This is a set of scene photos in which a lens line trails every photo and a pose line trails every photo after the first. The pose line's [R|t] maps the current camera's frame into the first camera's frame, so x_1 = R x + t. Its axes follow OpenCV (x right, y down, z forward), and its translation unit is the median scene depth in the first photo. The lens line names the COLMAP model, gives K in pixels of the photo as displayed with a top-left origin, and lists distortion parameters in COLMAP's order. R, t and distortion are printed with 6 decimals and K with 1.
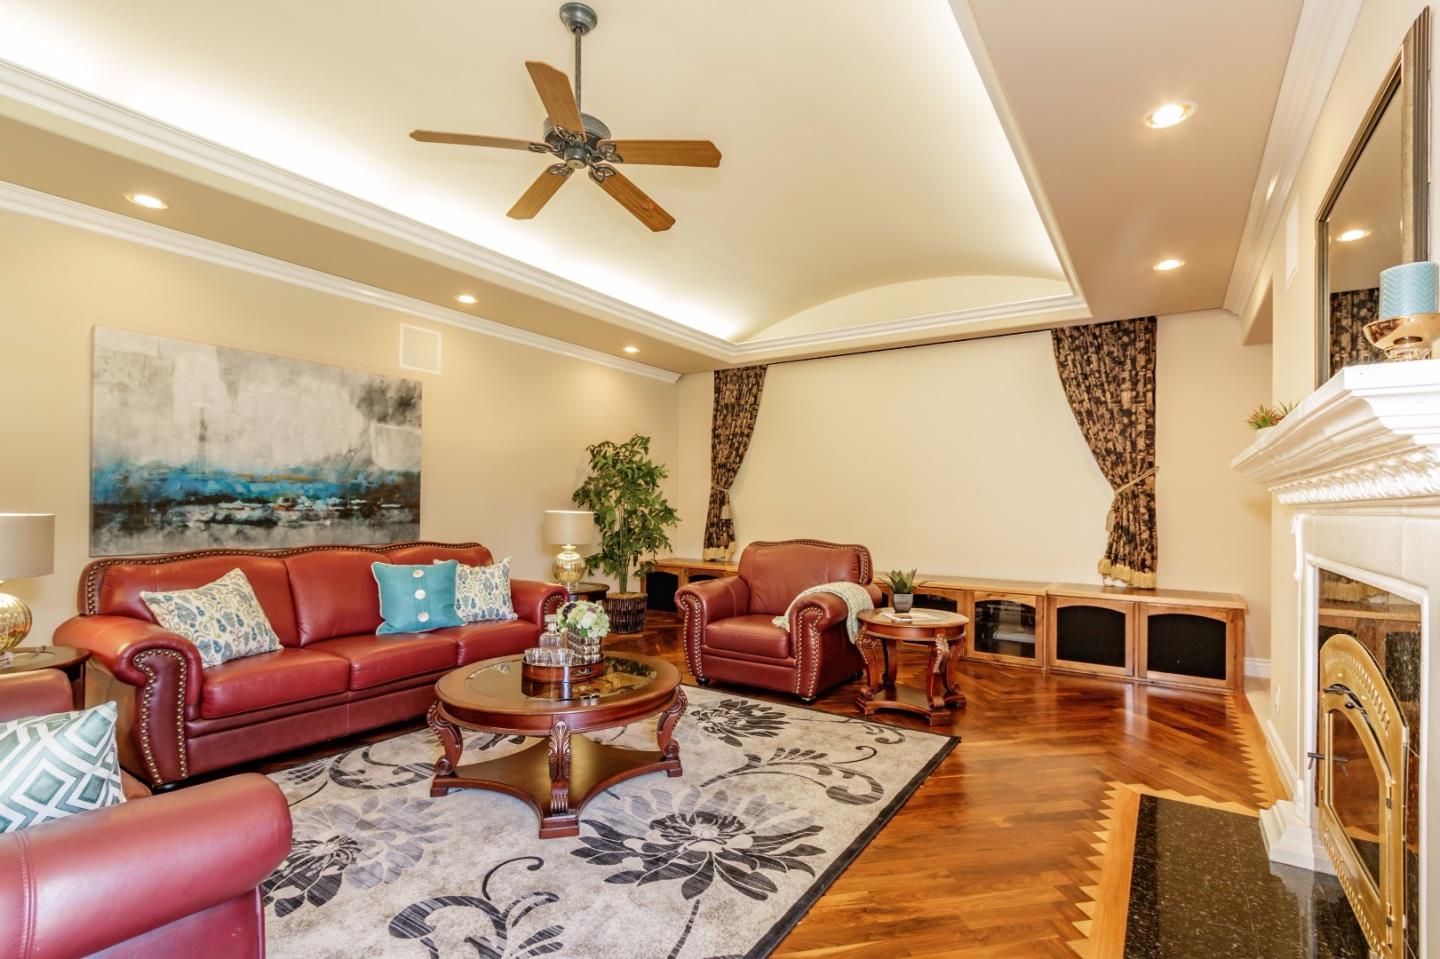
lens RADIAL K [[665.4, 0, 737.8], [0, 665.4, 500.2], [0, 0, 1]] dist [0.004989, -0.000491]
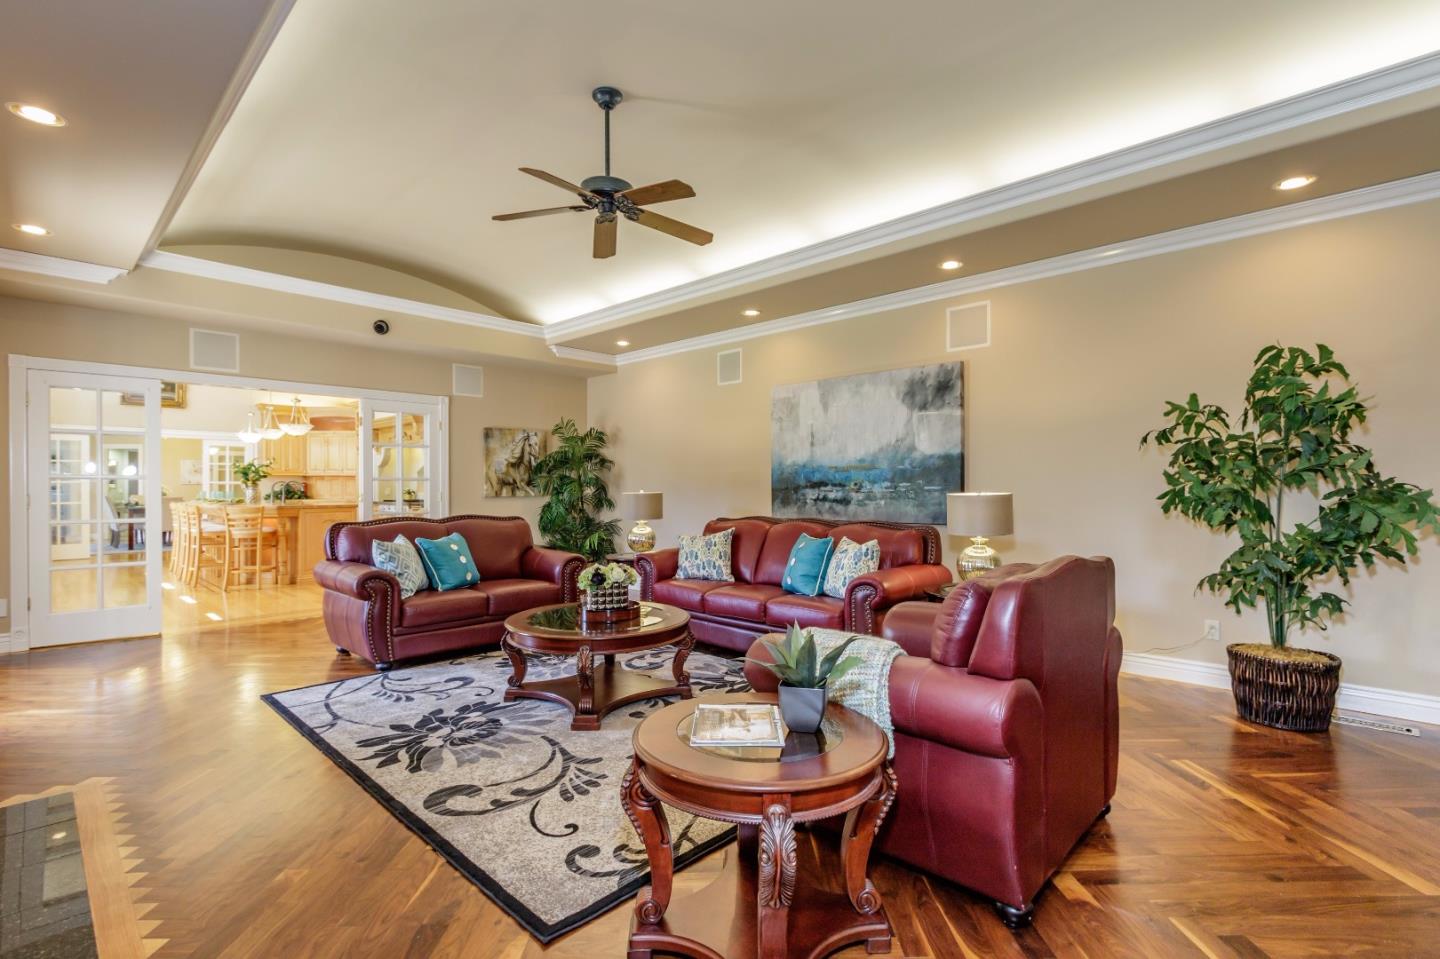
lens RADIAL K [[665.4, 0, 722.0], [0, 665.4, 485.4], [0, 0, 1]] dist [0.004989, -0.000491]
pose [[-0.190226, -0.015838, -0.981613, 0.671234], [0.006795, 0.999825, -0.017448, 0.023723], [0.981717, -0.009989, -0.190085, 1.030069]]
